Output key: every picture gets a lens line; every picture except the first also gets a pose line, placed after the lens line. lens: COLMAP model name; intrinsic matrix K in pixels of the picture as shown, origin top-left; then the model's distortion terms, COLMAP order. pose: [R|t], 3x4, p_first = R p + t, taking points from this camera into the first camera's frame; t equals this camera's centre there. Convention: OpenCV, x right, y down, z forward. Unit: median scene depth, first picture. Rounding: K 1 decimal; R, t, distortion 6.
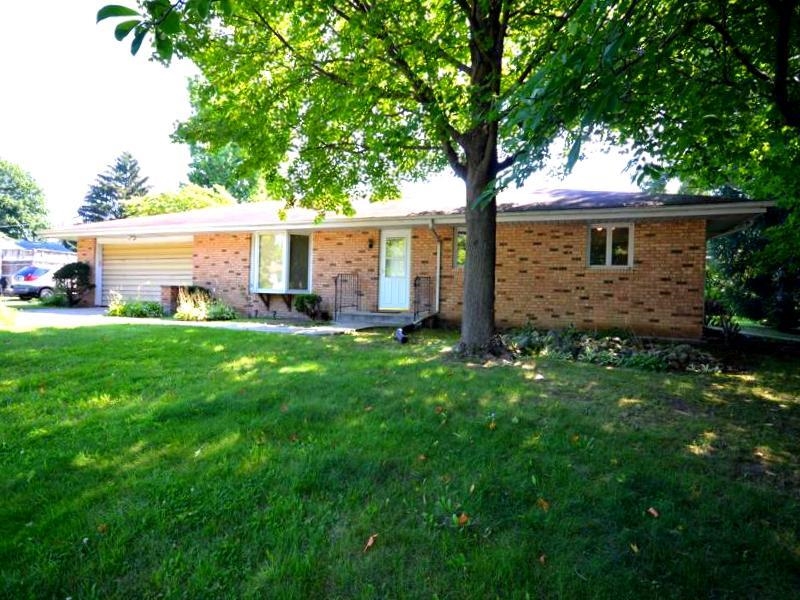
lens RADIAL K [[440.3, 0, 399.8], [0, 440.3, 300.3], [0, 0, 1]] dist [-0.000376, 0.001632]
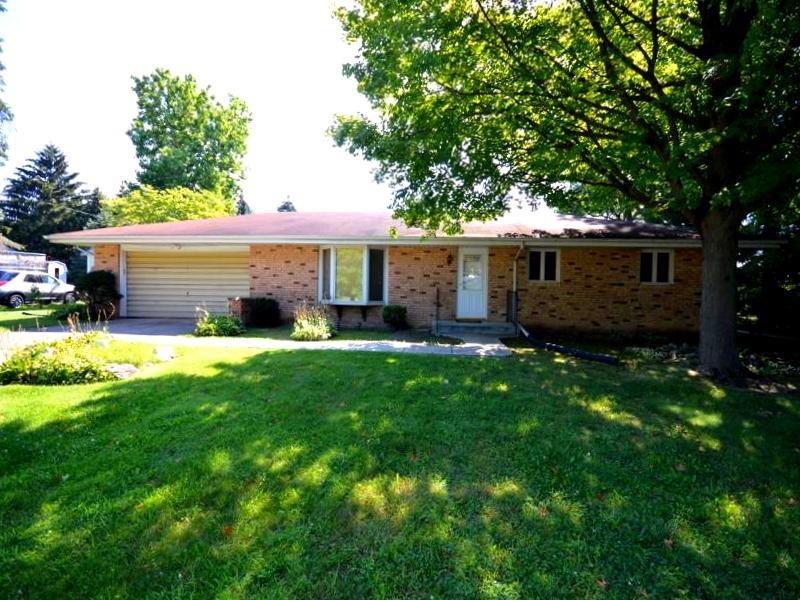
lens RADIAL K [[357.3, 0, 401.0], [0, 357.3, 300.2], [0, 0, 1]] dist [0.000430, -0.005824]
pose [[0.966345, -0.015903, 0.256756, -0.416234], [0.009179, 0.999583, 0.027364, -0.052103], [-0.257084, -0.024086, 0.966089, 0.157195]]
